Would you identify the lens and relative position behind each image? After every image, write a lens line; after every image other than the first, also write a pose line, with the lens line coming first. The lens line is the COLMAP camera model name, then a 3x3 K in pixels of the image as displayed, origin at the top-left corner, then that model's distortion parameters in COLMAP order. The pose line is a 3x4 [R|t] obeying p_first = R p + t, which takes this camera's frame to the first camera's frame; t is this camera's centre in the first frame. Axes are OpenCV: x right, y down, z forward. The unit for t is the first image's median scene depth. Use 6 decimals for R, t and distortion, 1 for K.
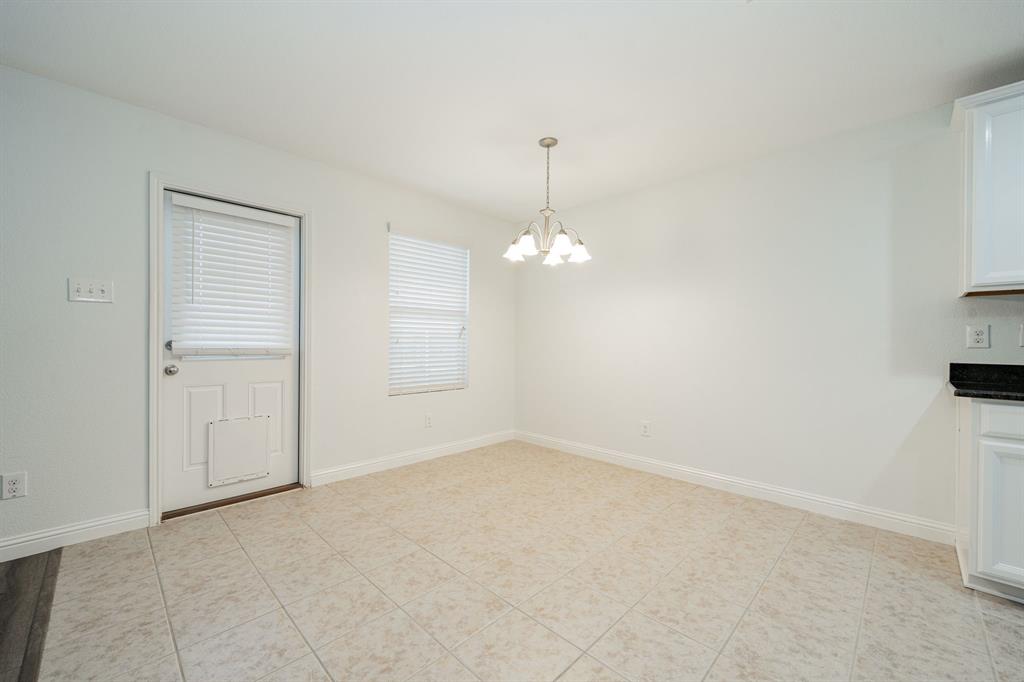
lens RADIAL K [[406.0, 0, 507.4], [0, 406.0, 343.1], [0, 0, 1]] dist [0.000539, -0.000400]
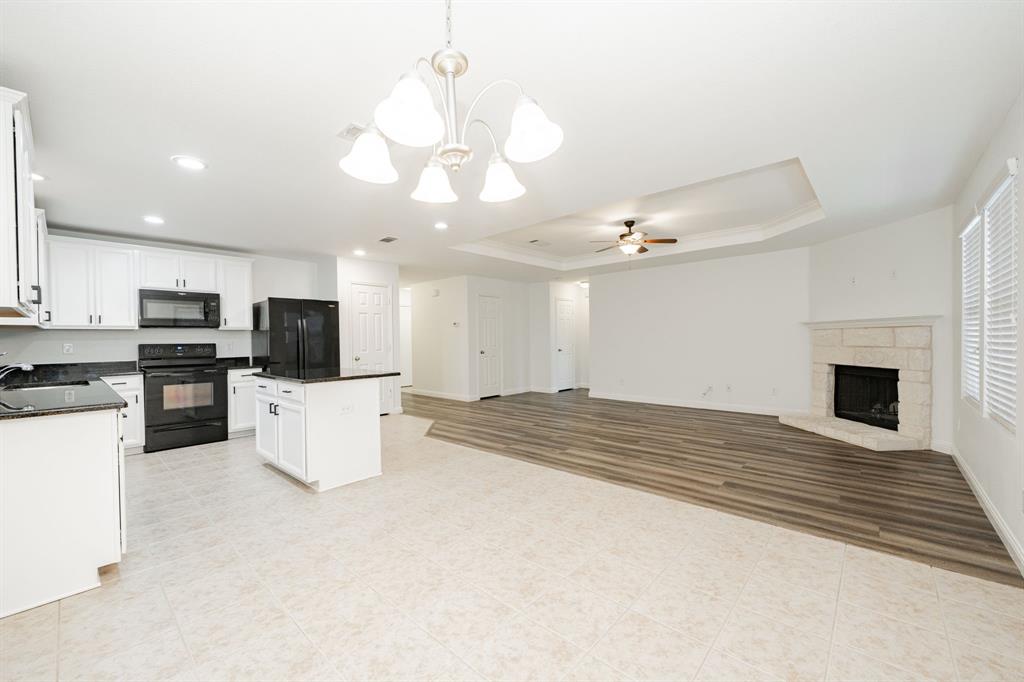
lens RADIAL K [[406.0, 0, 508.6], [0, 406.0, 343.2], [0, 0, 1]] dist [0.000539, -0.000400]
pose [[-0.999040, 0.003339, -0.043670, 0.071781], [0.002821, 0.999925, 0.011904, -0.047601], [0.043706, 0.011770, -0.998975, 1.790543]]
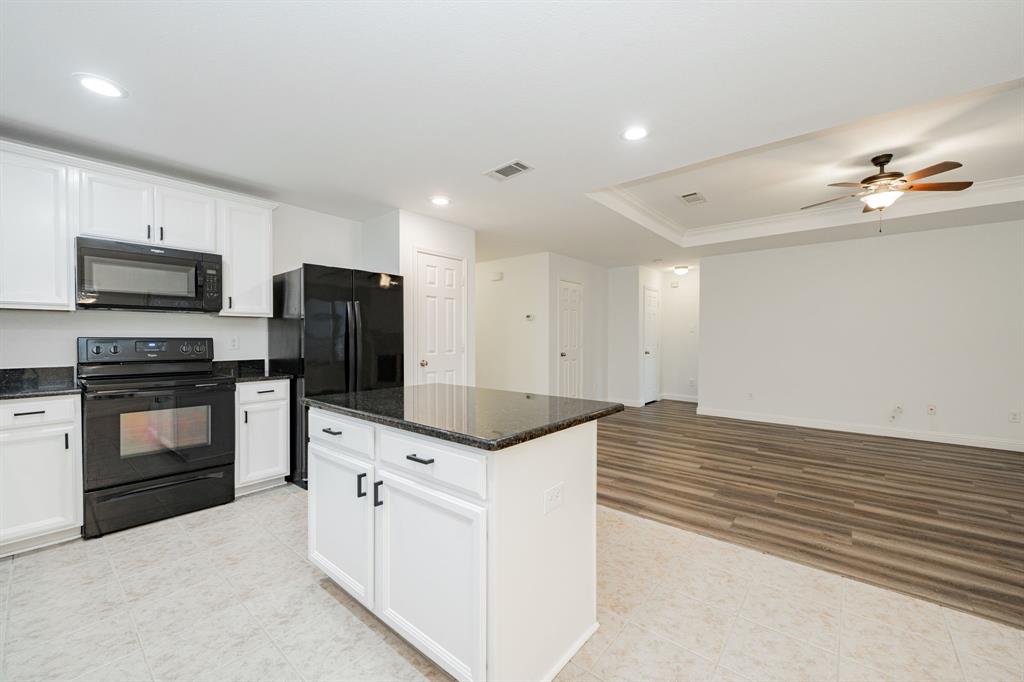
lens RADIAL K [[406.0, 0, 509.8], [0, 406.0, 343.9], [0, 0, 1]] dist [0.000539, -0.000400]
pose [[-0.996659, -0.010488, -0.080999, 0.747698], [-0.011896, 0.999786, 0.016918, -0.038938], [0.080804, 0.017825, -0.996571, 0.865232]]
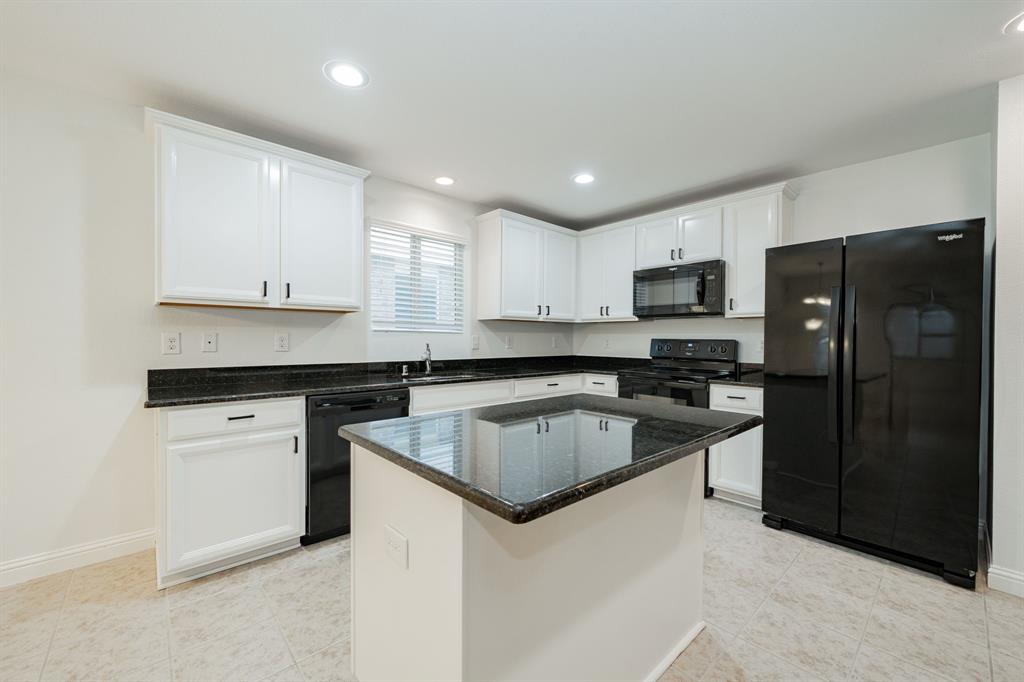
lens RADIAL K [[406.0, 0, 508.7], [0, 406.0, 341.8], [0, 0, 1]] dist [0.000539, -0.000400]
pose [[0.056132, -0.018356, 0.998255, 0.137104], [-0.002424, 0.999826, 0.018522, -0.041388], [-0.998420, -0.003459, 0.056077, 0.050444]]
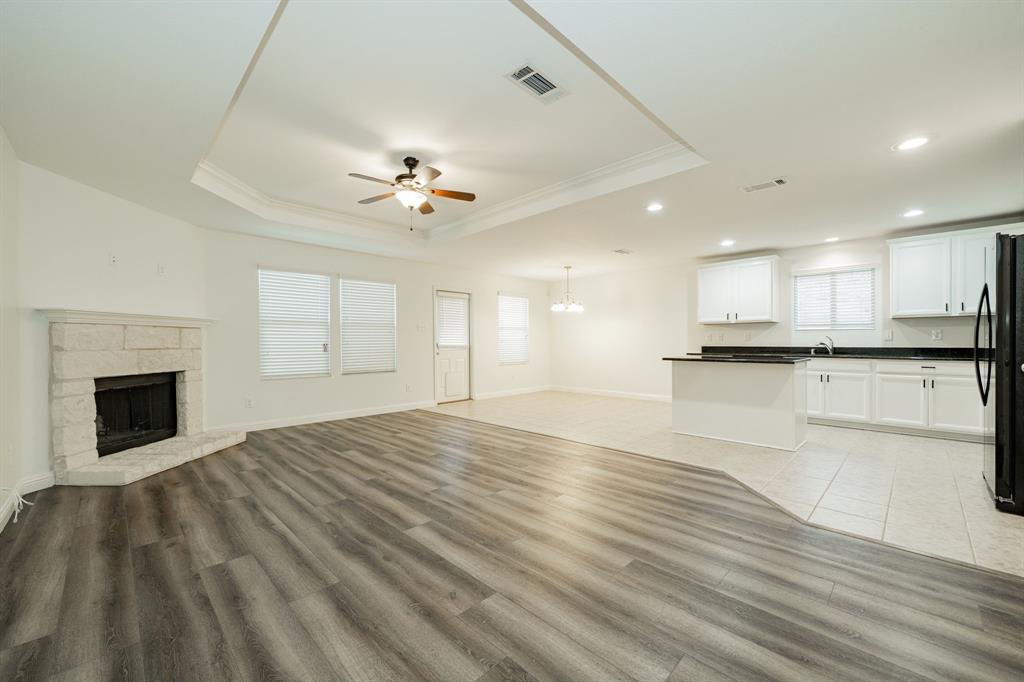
lens RADIAL K [[406.0, 0, 509.2], [0, 406.0, 341.1], [0, 0, 1]] dist [0.000539, -0.000400]
pose [[0.999854, -0.015915, -0.006272, -0.345270], [0.015898, 0.999870, -0.002794, -0.004304], [0.006315, 0.002693, 0.999976, -2.104958]]
